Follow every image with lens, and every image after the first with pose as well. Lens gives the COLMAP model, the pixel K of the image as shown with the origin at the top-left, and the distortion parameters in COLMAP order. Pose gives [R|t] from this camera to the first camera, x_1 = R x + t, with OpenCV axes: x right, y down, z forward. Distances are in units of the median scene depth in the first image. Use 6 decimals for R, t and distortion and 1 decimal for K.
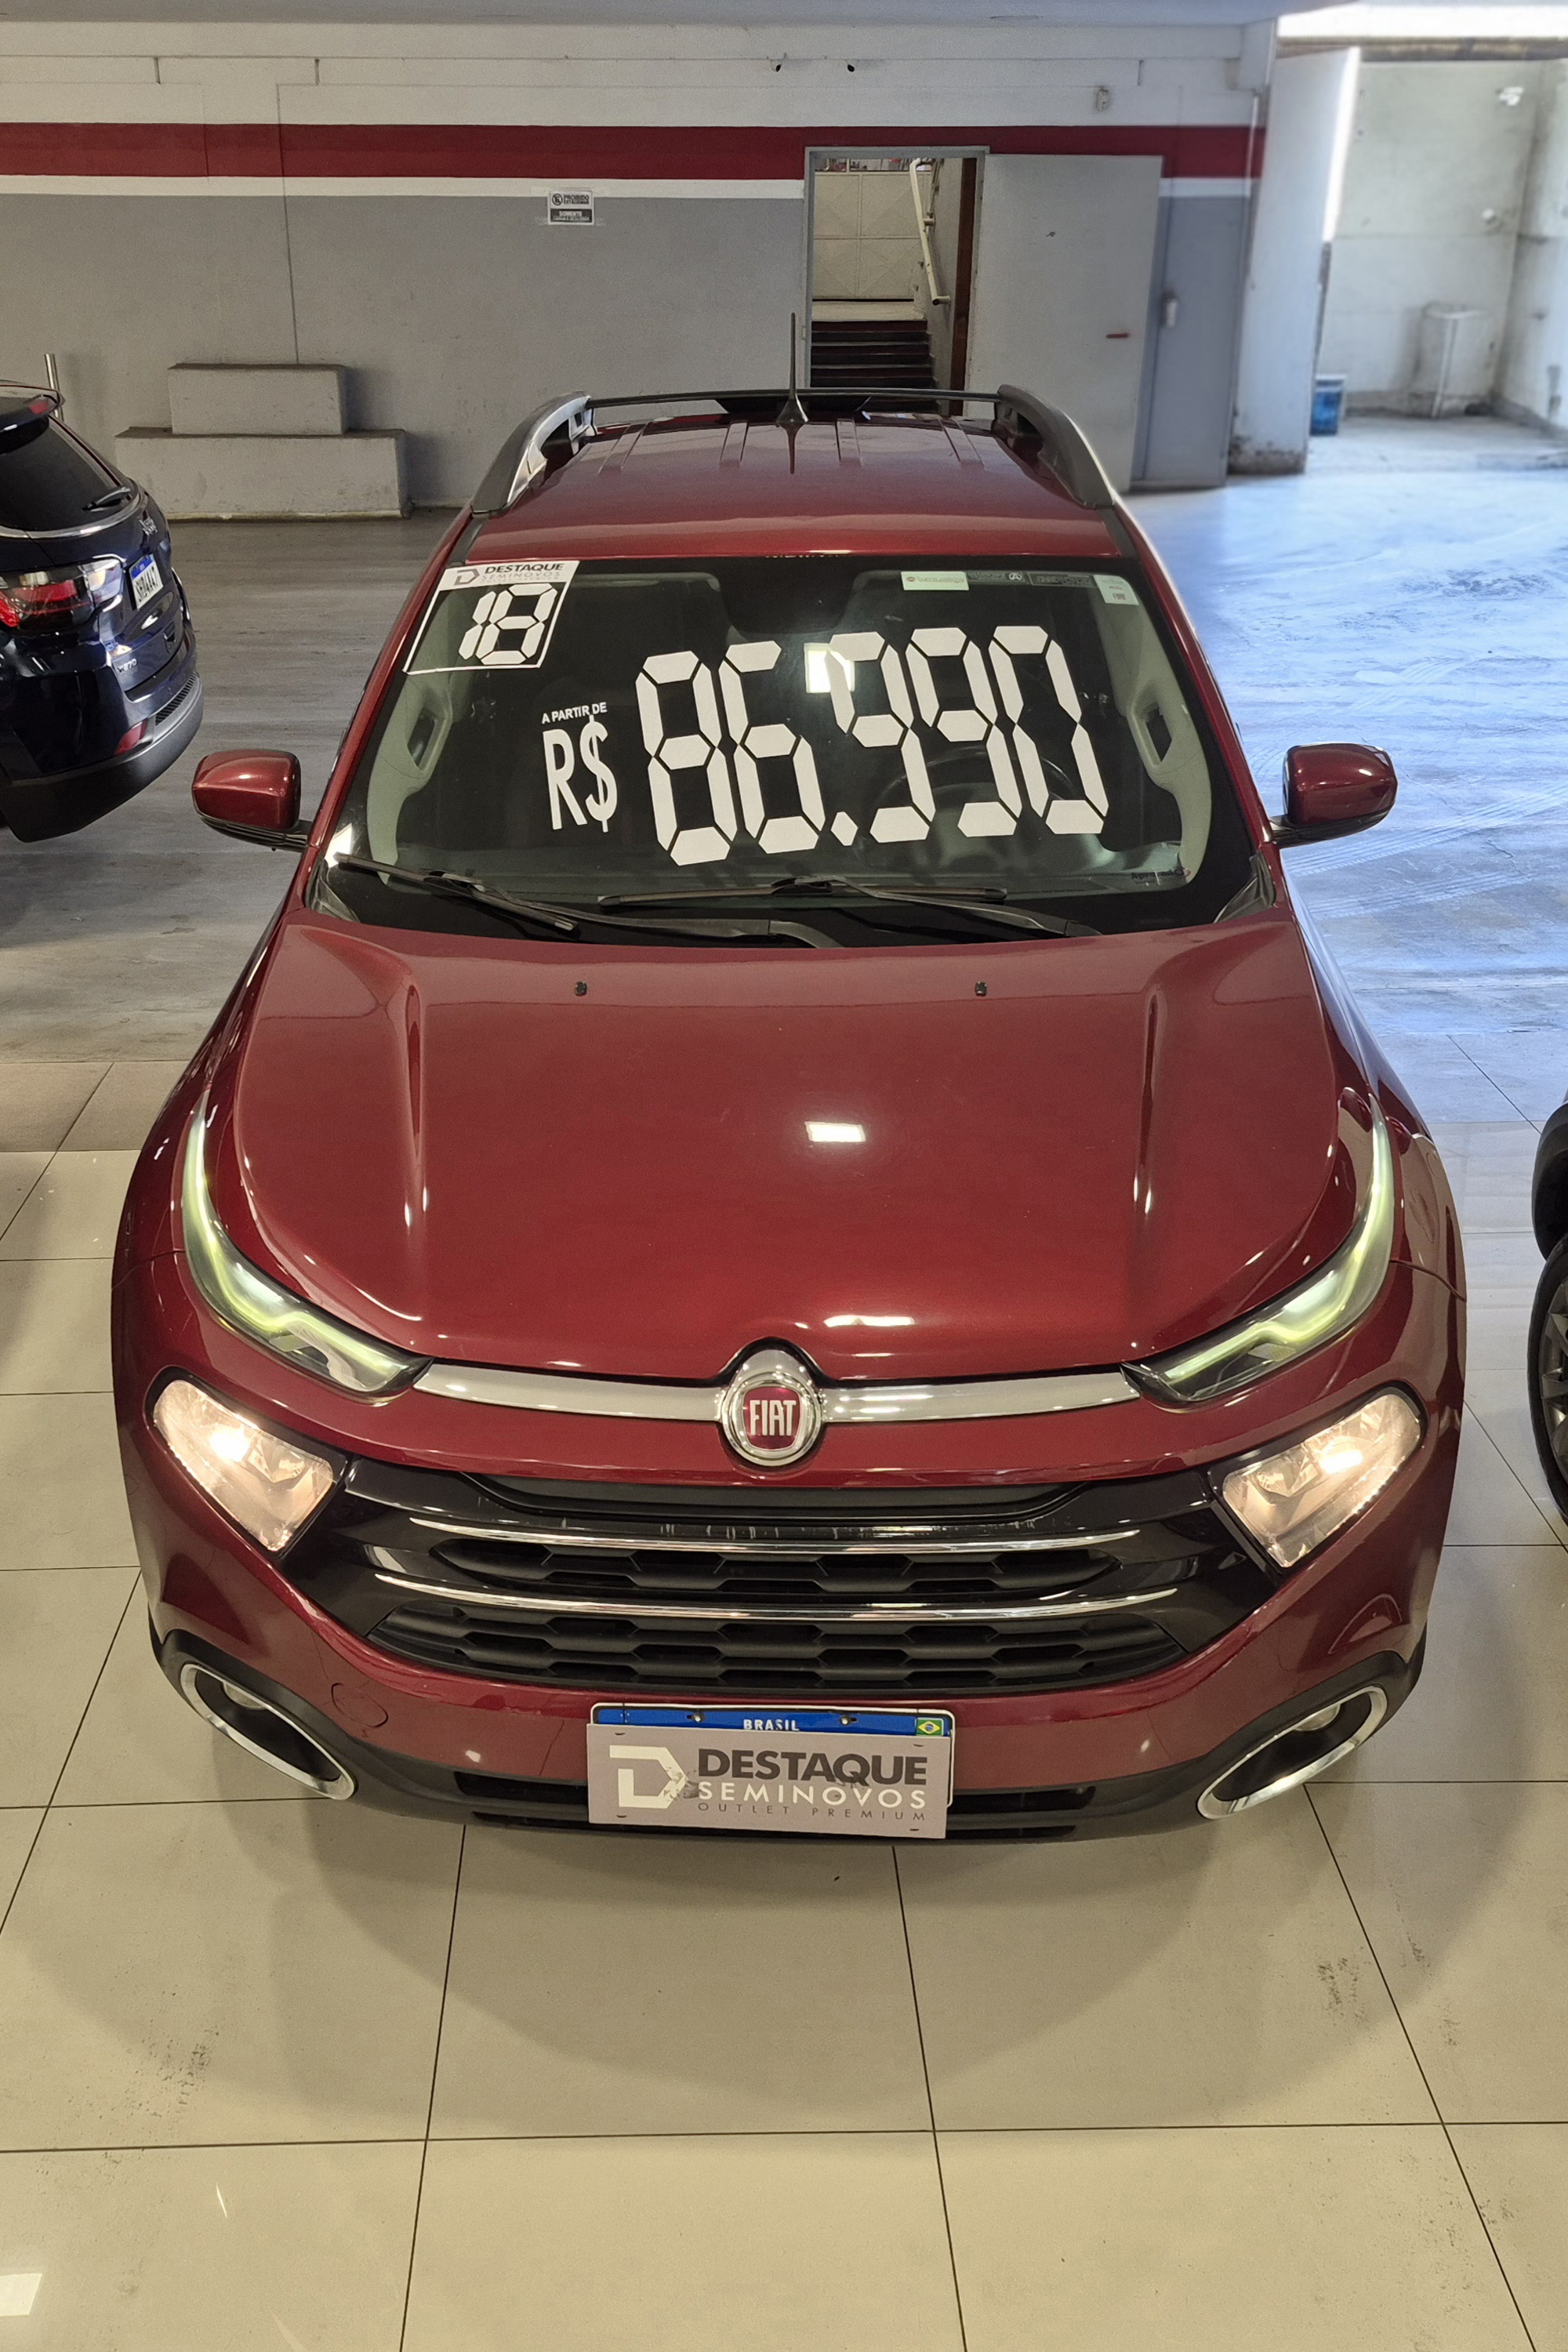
lens RADIAL K [[2205.2, 0, 776.2], [0, 2205.2, 1152.1], [0, 0, 1]] dist [0.084248, 0.009280]
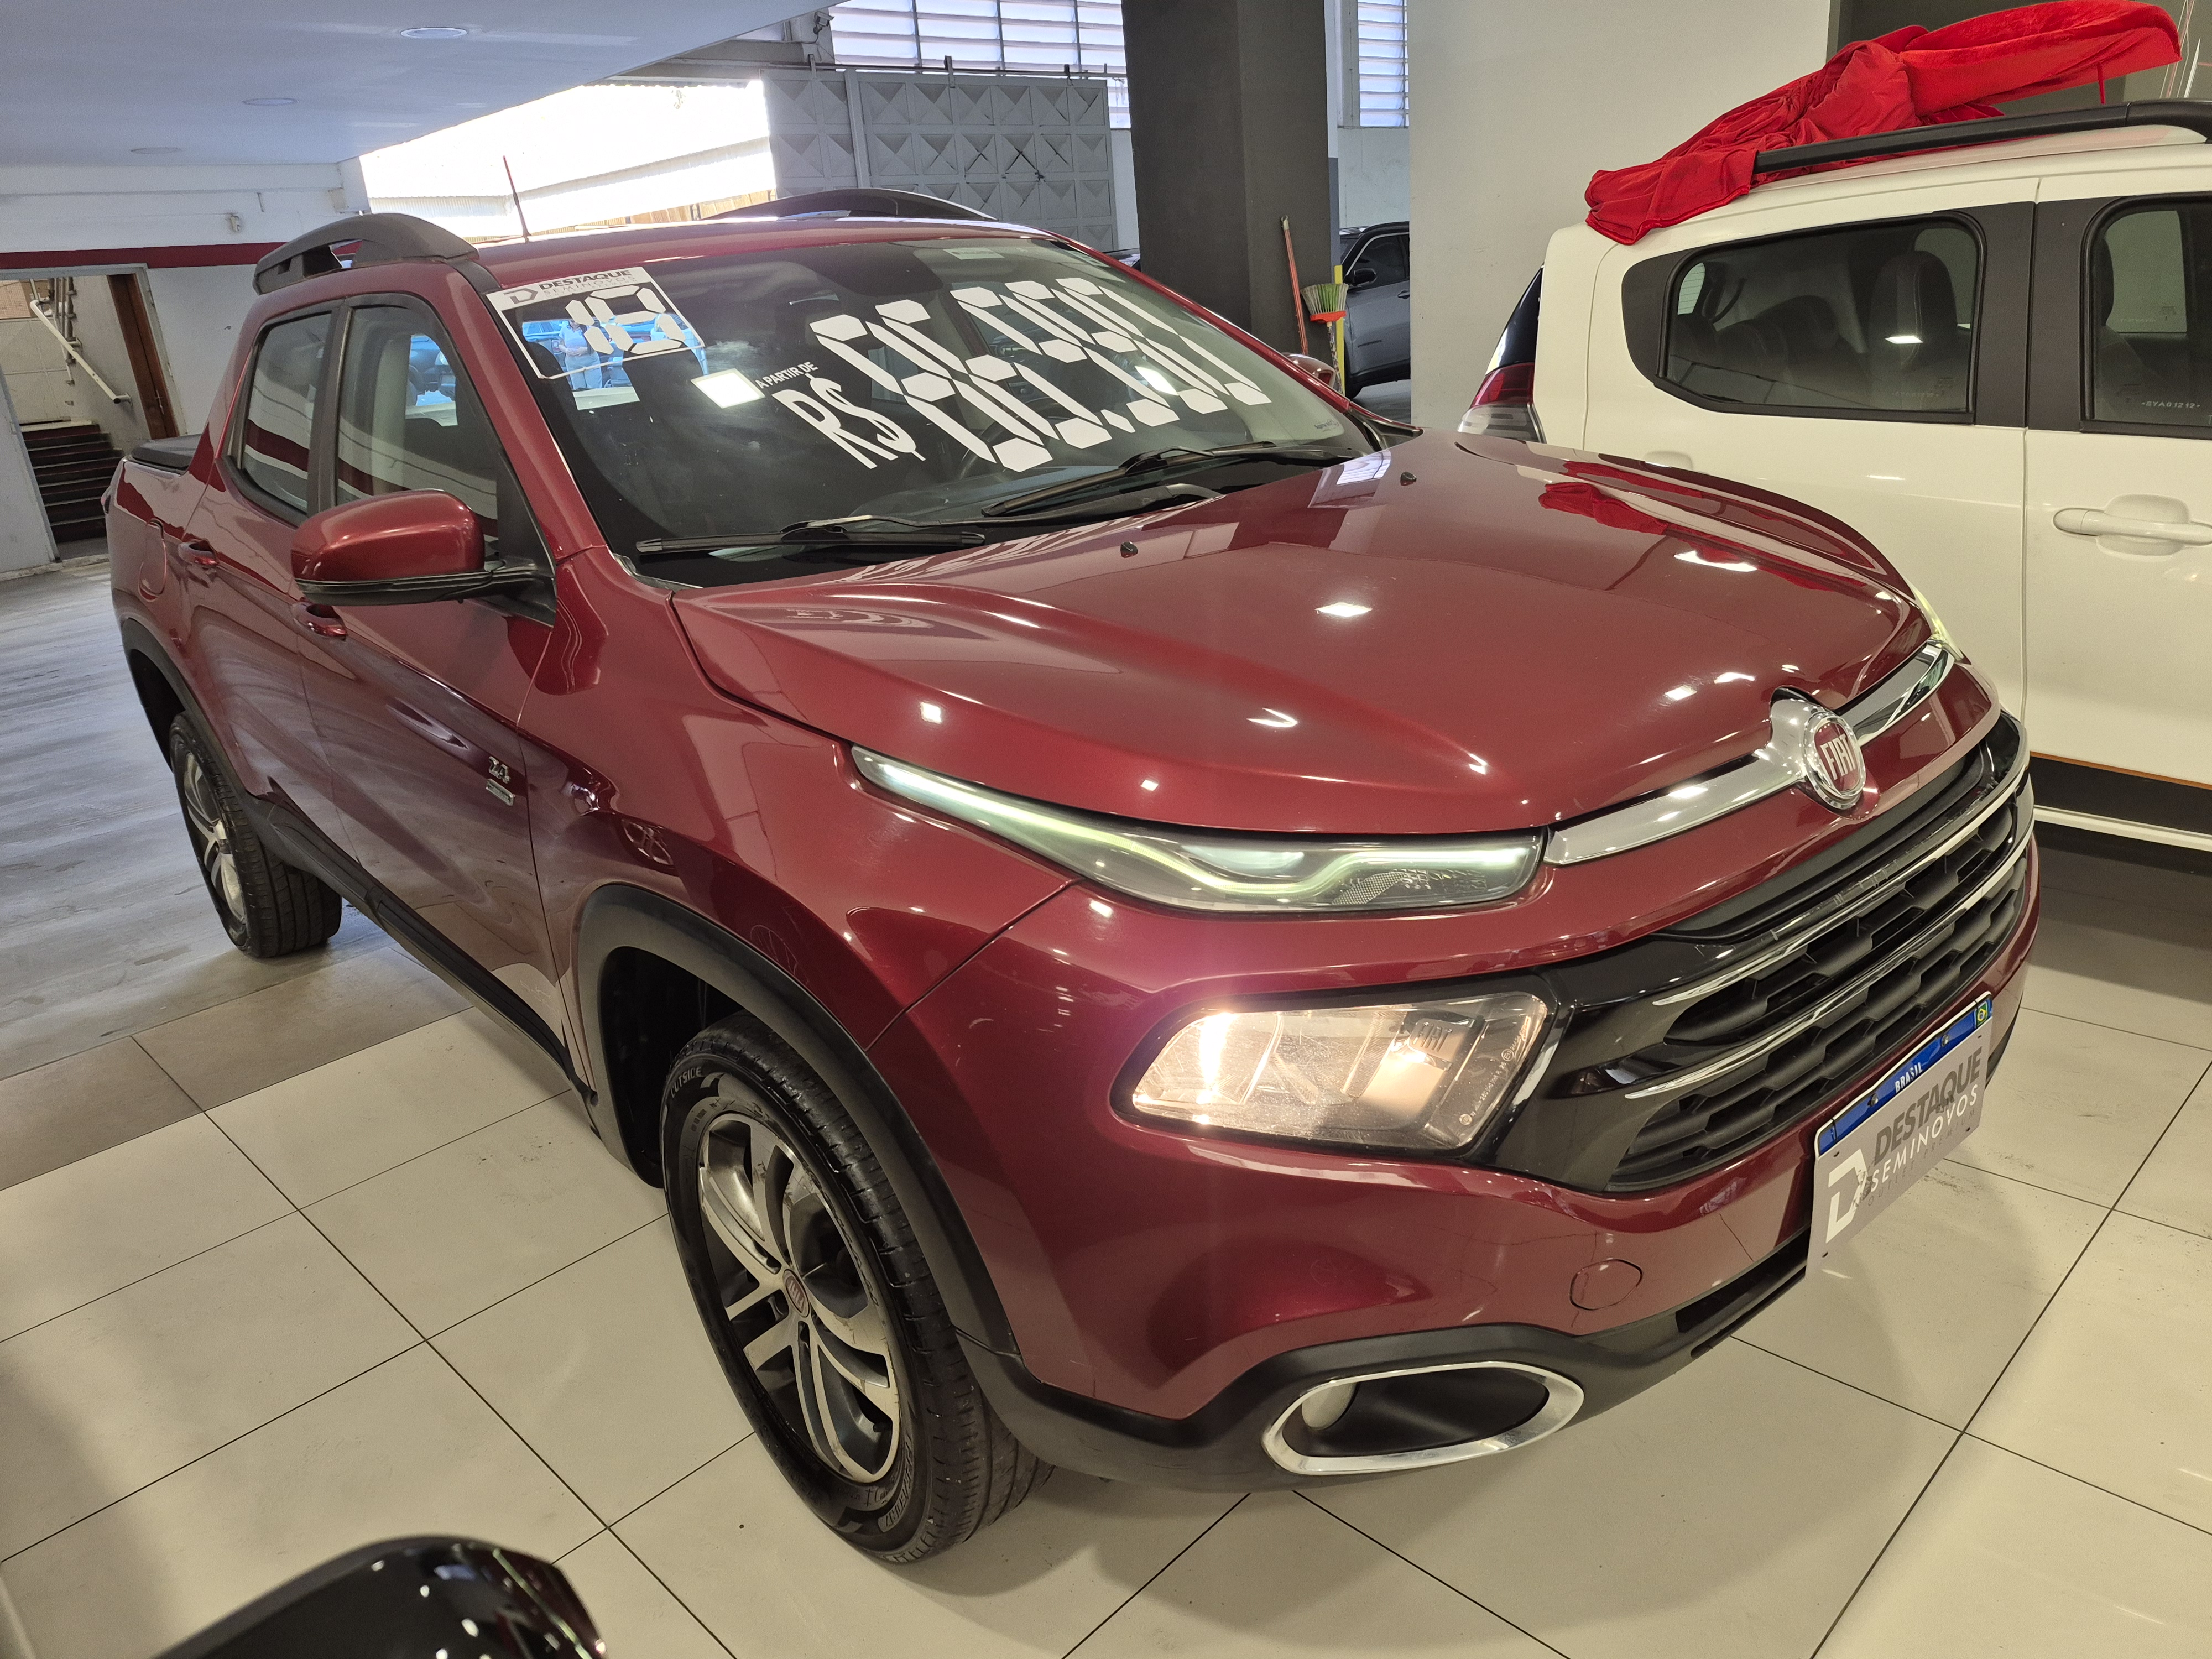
lens RADIAL K [[1556.1, 0, 1135.0], [0, 1556.1, 792.9], [0, 0, 1]] dist [0.004816, 0.000503]
pose [[0.731270, -0.279054, 0.622393, -0.602630], [0.359502, 0.933136, -0.004013, 0.026977], [-0.579657, 0.226686, 0.782695, 0.612531]]
